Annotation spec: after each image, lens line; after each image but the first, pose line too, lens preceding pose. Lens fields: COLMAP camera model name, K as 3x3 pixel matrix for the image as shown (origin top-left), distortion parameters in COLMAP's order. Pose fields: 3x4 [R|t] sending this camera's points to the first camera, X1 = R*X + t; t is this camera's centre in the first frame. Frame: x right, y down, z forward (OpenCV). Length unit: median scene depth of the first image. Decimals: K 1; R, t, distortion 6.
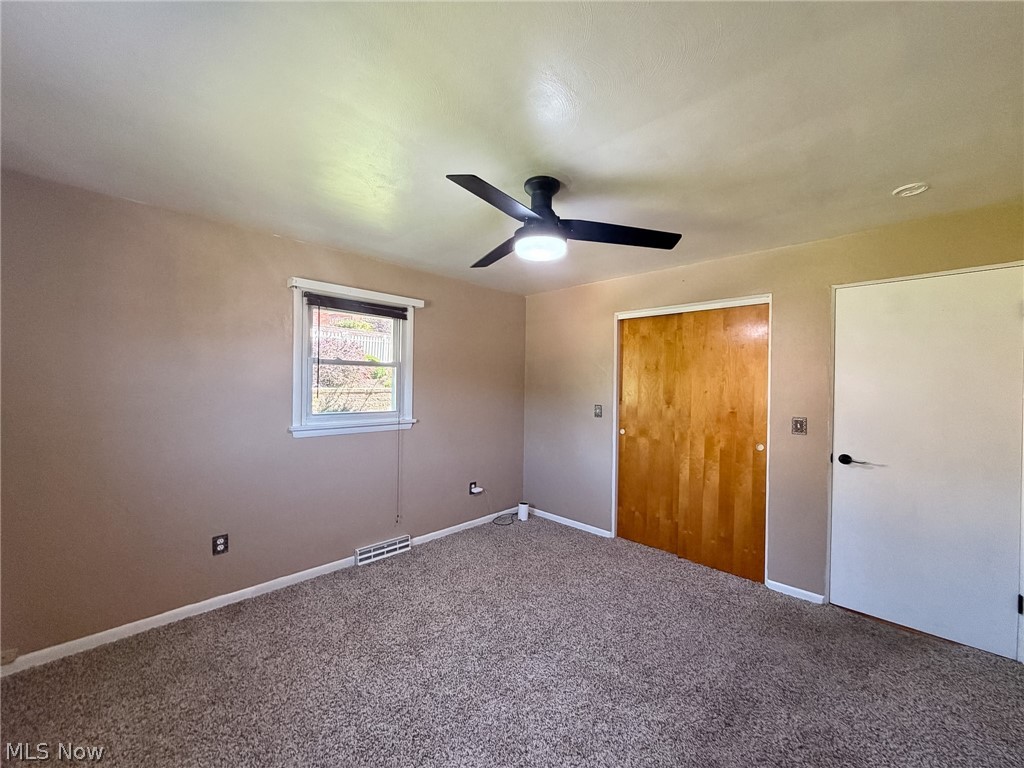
lens RADIAL K [[416.1, 0, 510.3], [0, 416.1, 388.7], [0, 0, 1]] dist [-0.000486, -0.000092]
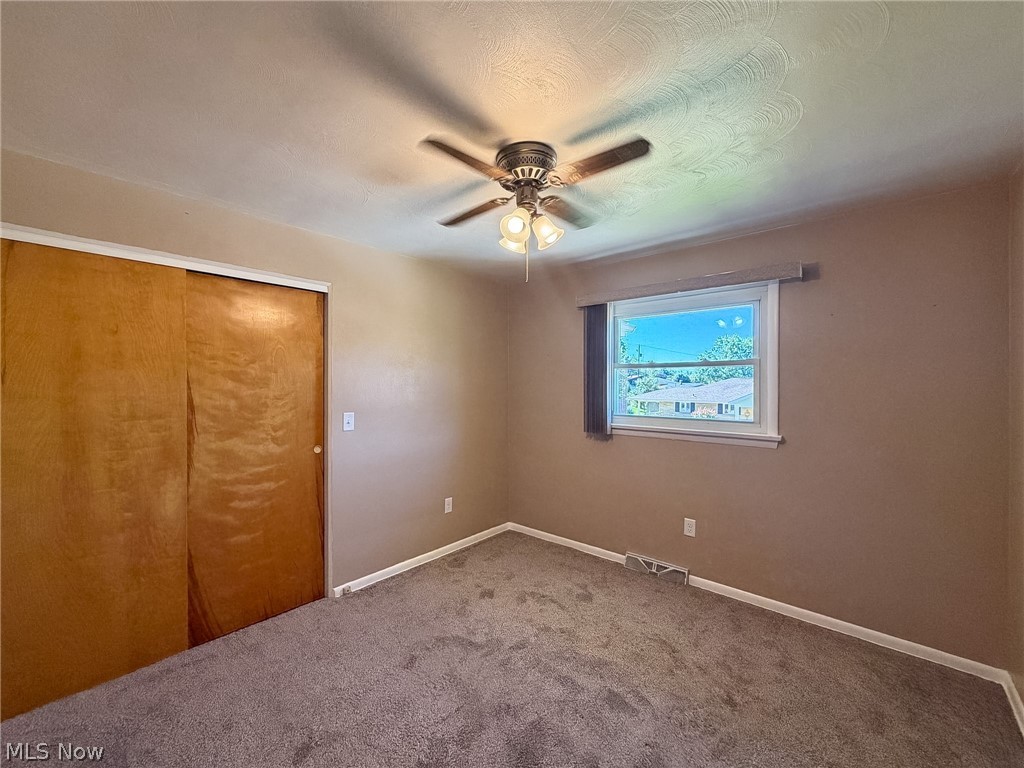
lens RADIAL K [[416.1, 0, 510.3], [0, 416.1, 388.7], [0, 0, 1]] dist [-0.000486, -0.000092]
pose [[0.044821, -0.004143, -0.998986, 0.546564], [-0.006159, 0.999971, -0.004423, -0.002555], [0.998976, 0.006351, 0.044795, 0.577043]]
